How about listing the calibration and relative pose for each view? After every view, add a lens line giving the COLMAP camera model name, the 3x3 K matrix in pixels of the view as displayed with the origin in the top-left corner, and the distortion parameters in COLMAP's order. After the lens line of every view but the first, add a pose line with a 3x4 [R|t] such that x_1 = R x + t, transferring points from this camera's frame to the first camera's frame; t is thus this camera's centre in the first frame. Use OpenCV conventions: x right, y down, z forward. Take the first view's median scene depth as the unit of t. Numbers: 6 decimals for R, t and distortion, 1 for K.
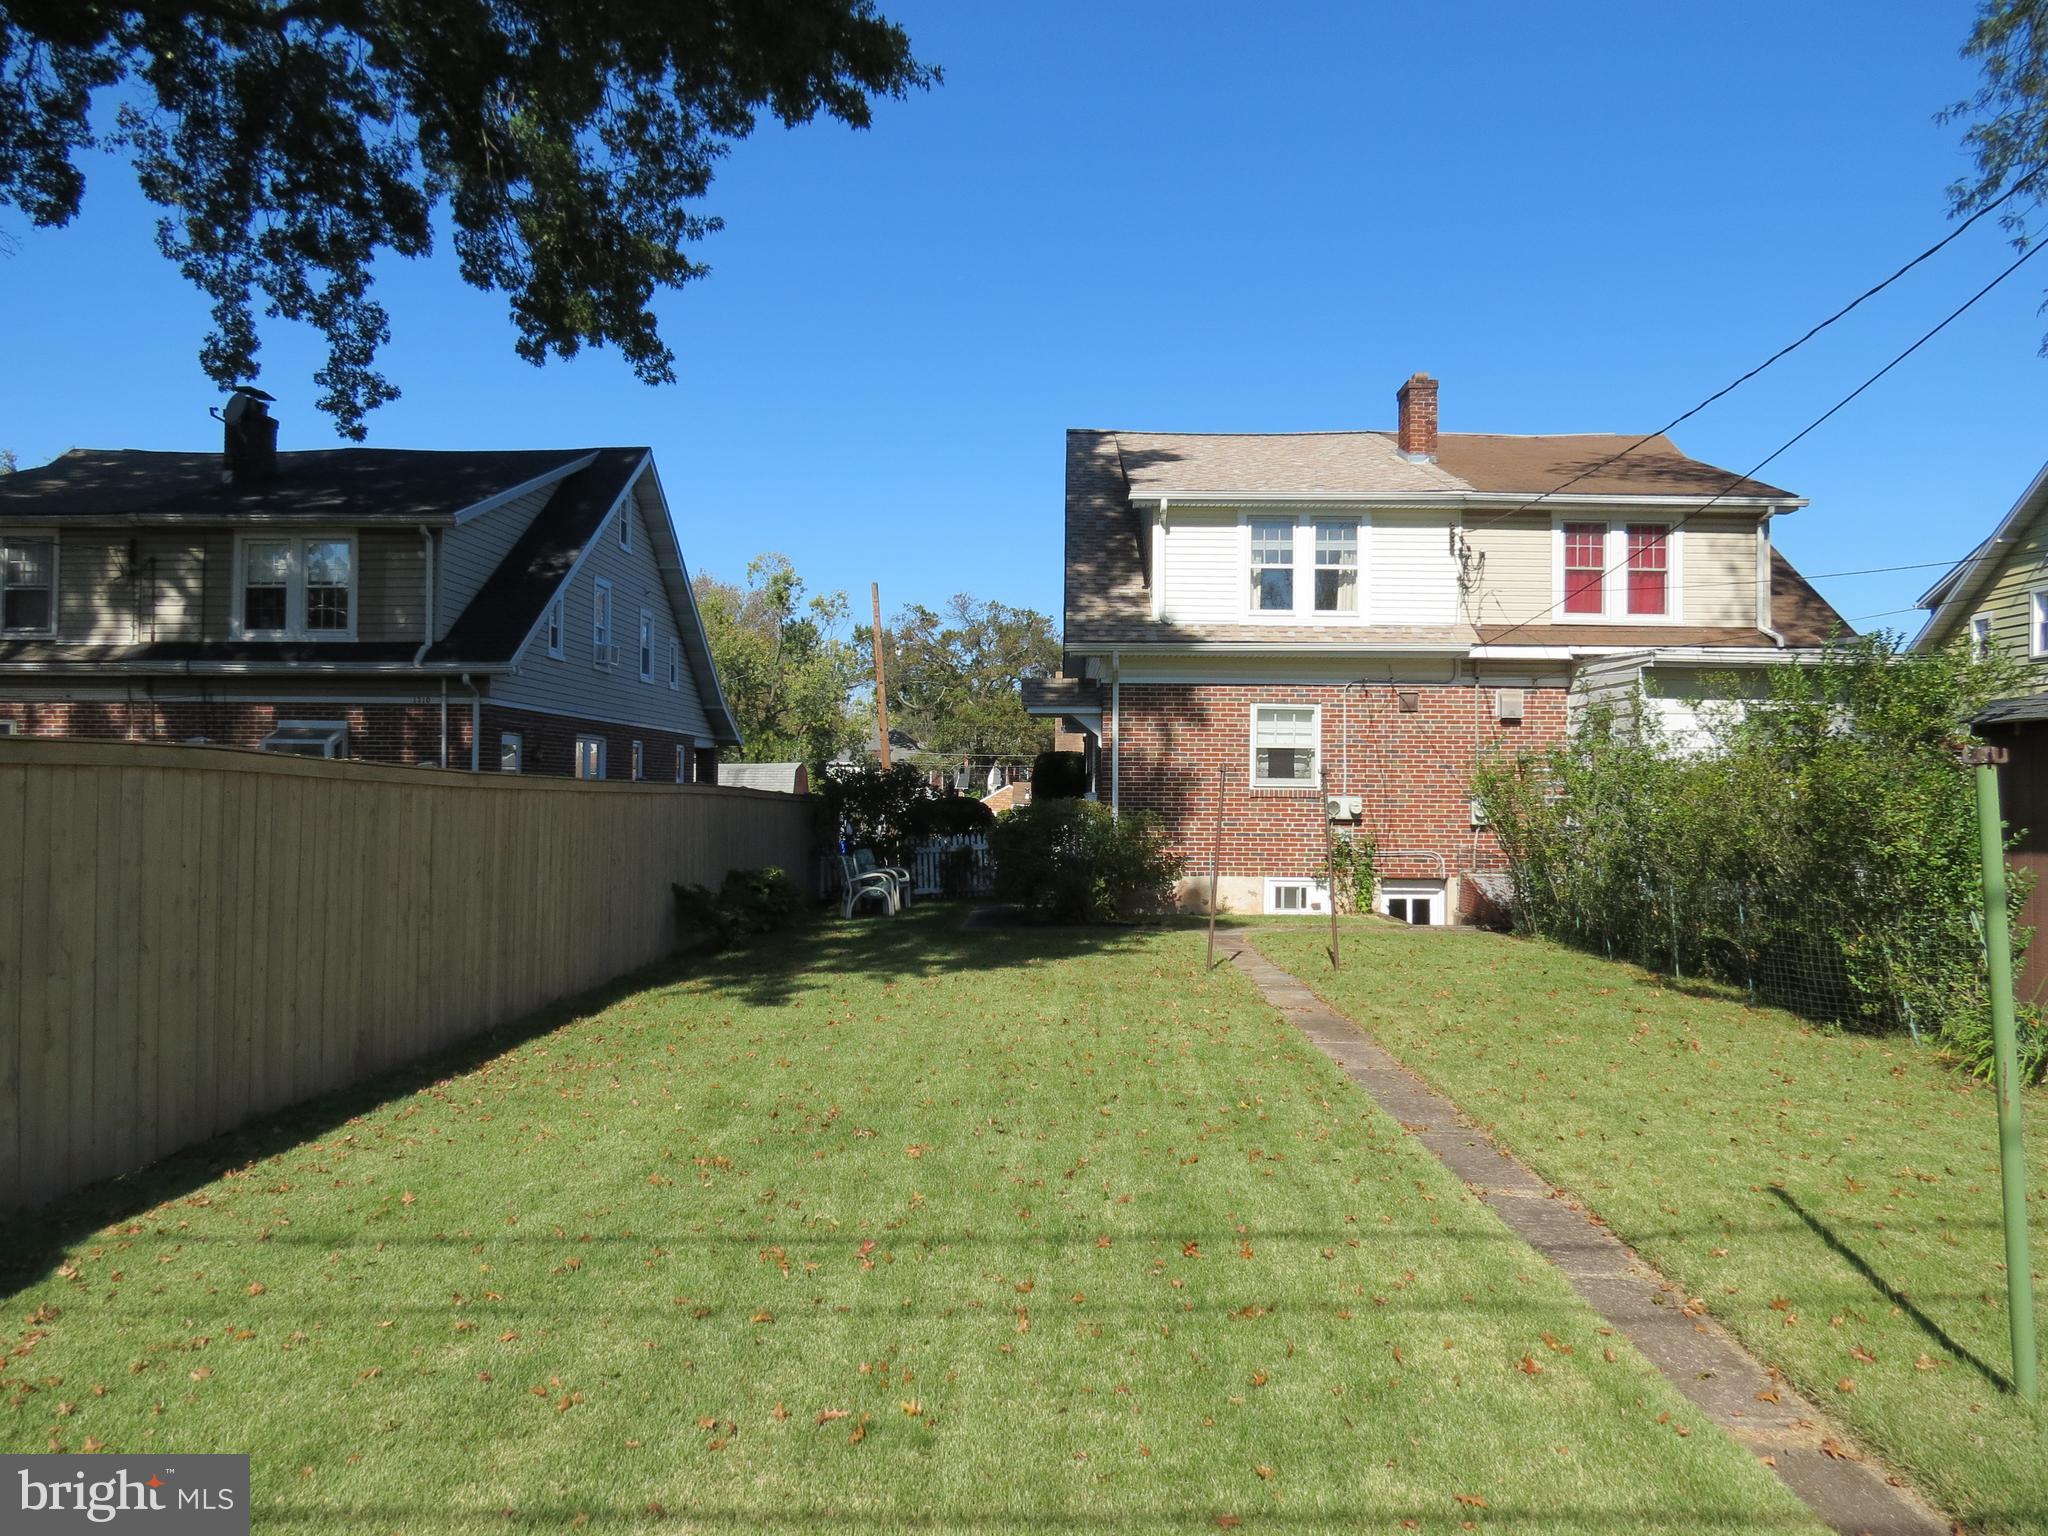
lens RADIAL K [[1465.1, 0, 1028.7], [0, 1465.1, 772.2], [0, 0, 1]] dist [-0.034371, 0.015768]
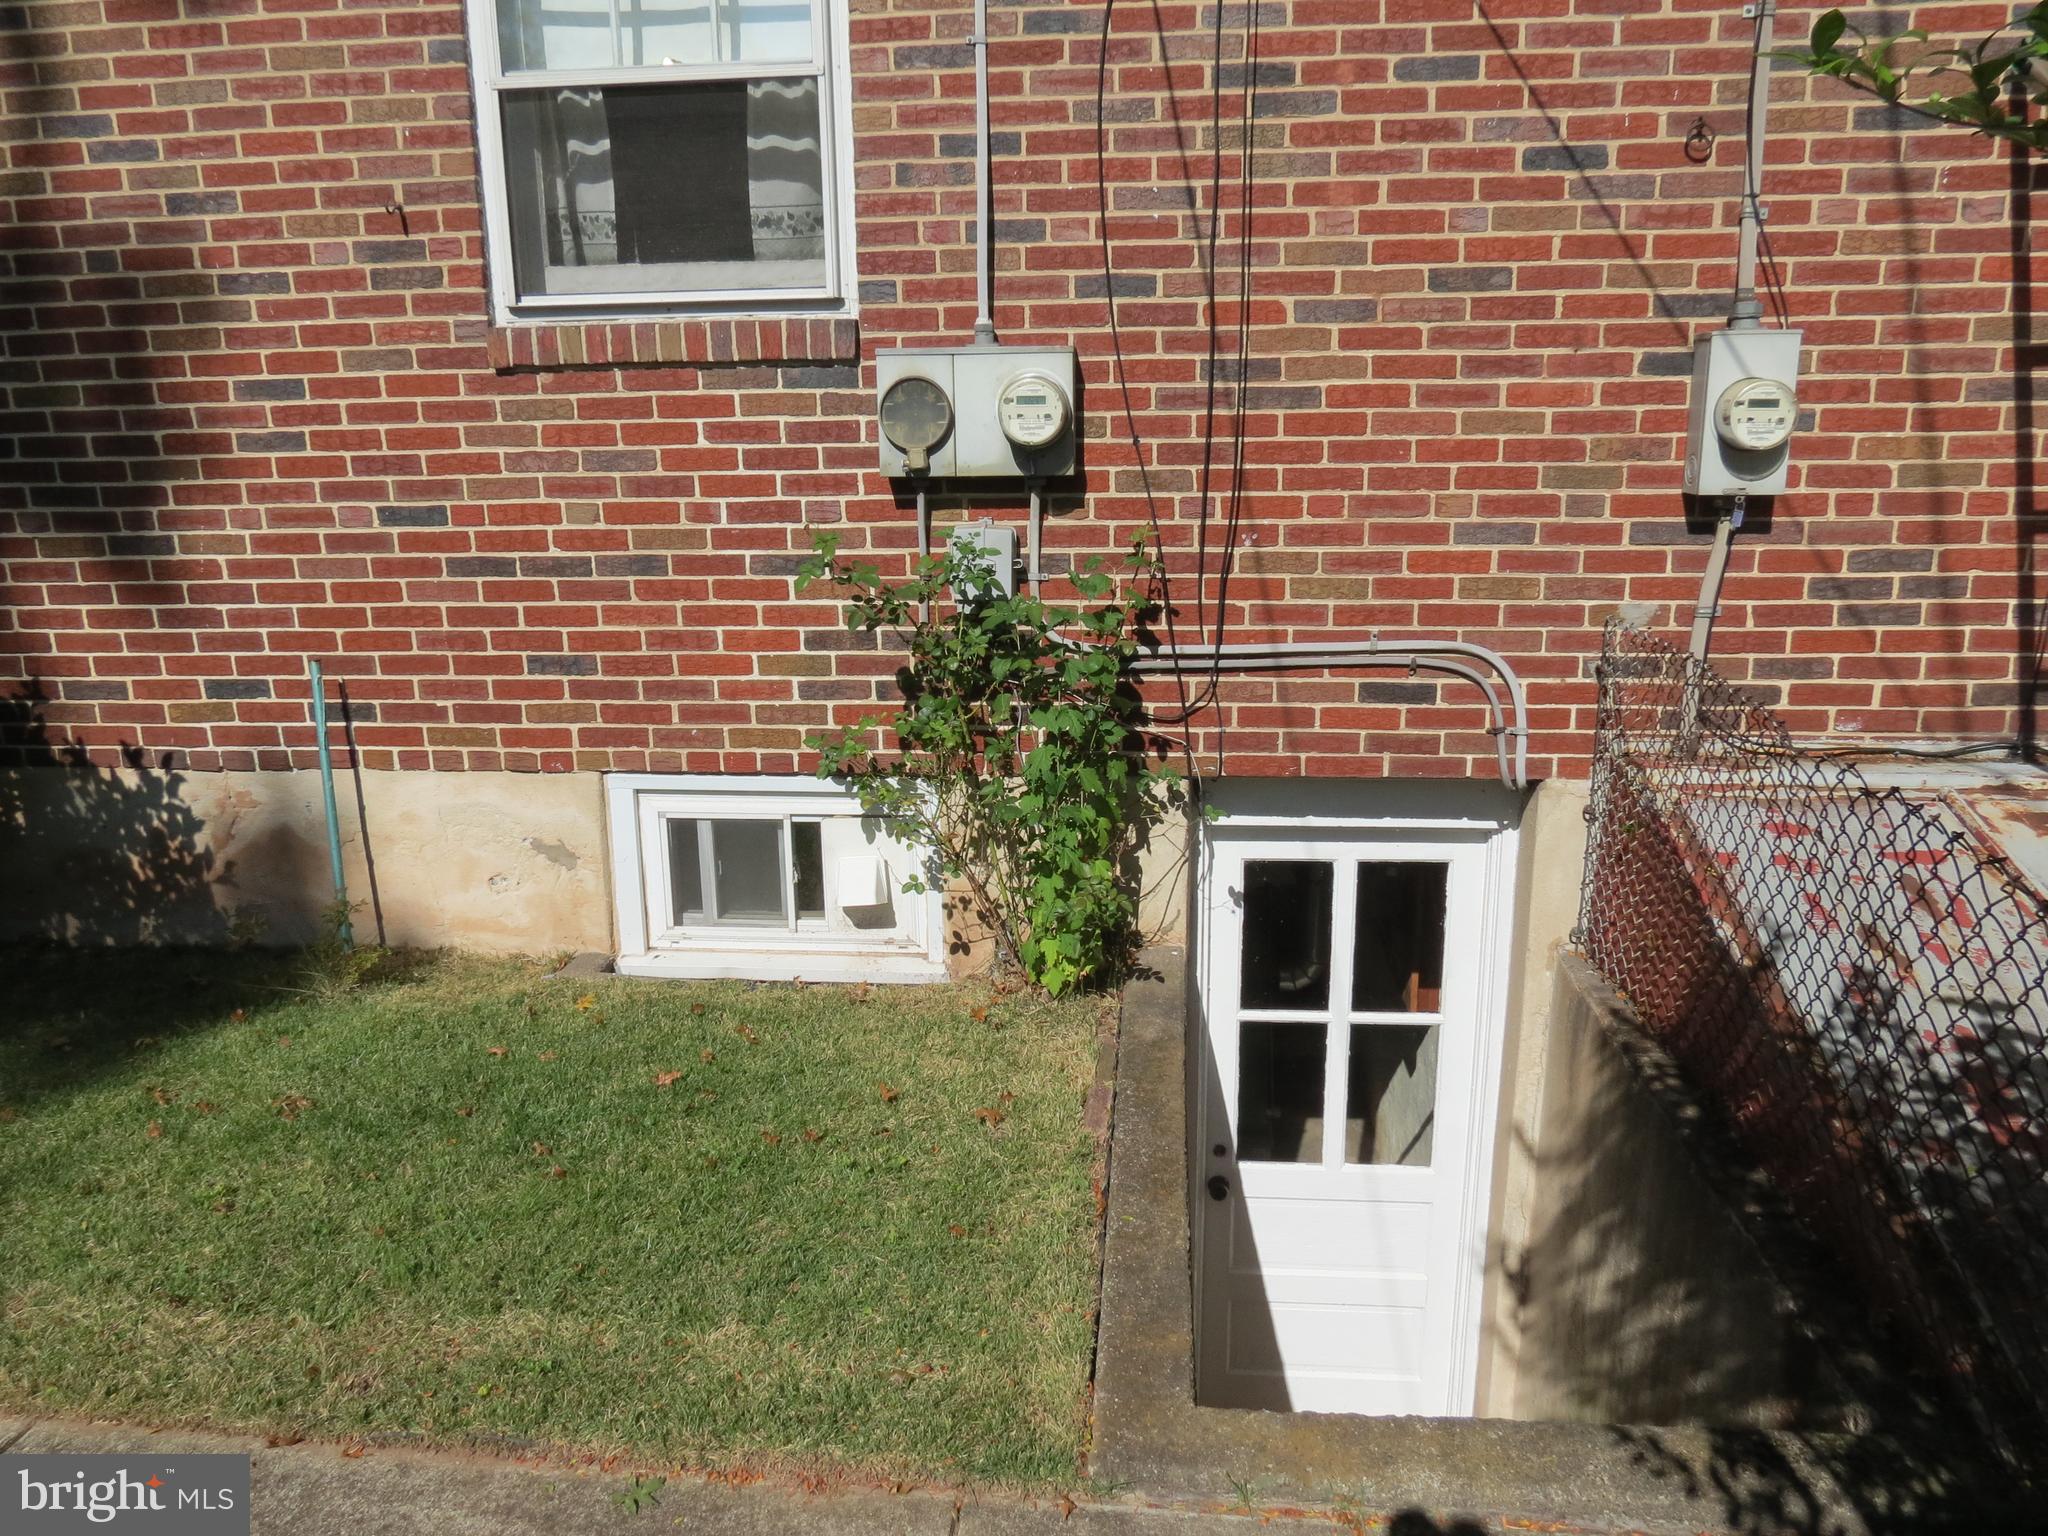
lens RADIAL K [[1465.1, 0, 1017.0], [0, 1465.1, 757.9], [0, 0, 1]] dist [-0.034371, 0.015768]
pose [[0.996539, -0.004277, -0.083021, 0.235611], [0.024368, 0.969837, 0.242532, 0.021879], [0.079479, -0.243716, 0.966585, 0.814479]]
